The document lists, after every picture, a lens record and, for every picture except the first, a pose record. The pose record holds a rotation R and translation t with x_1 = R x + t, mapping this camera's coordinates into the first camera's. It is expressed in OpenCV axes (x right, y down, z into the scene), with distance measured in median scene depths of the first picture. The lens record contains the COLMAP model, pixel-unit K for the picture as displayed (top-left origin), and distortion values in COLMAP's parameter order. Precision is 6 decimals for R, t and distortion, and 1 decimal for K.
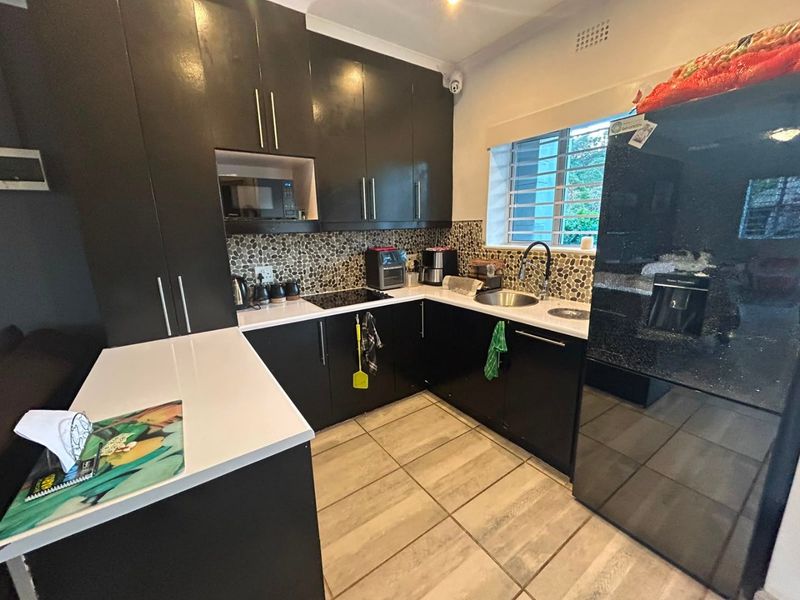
lens RADIAL K [[324.6, 0, 400.2], [0, 324.6, 298.8], [0, 0, 1]] dist [-0.000859, 0.000327]
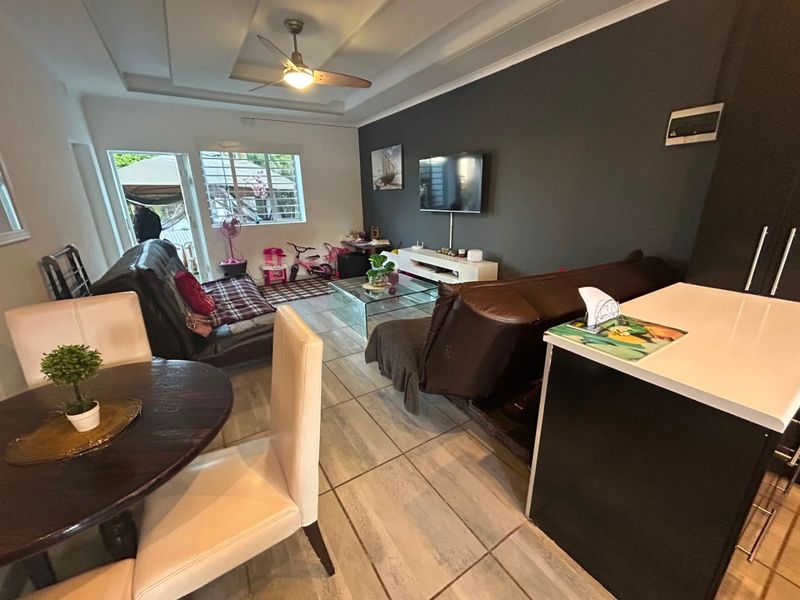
lens RADIAL K [[324.6, 0, 401.0], [0, 324.6, 299.0], [0, 0, 1]] dist [-0.000859, 0.000327]
pose [[-0.036432, 0.328753, -0.943713, 0.437207], [-0.195729, 0.923703, 0.329339, 0.044608], [0.979981, 0.196710, 0.030694, -0.009011]]
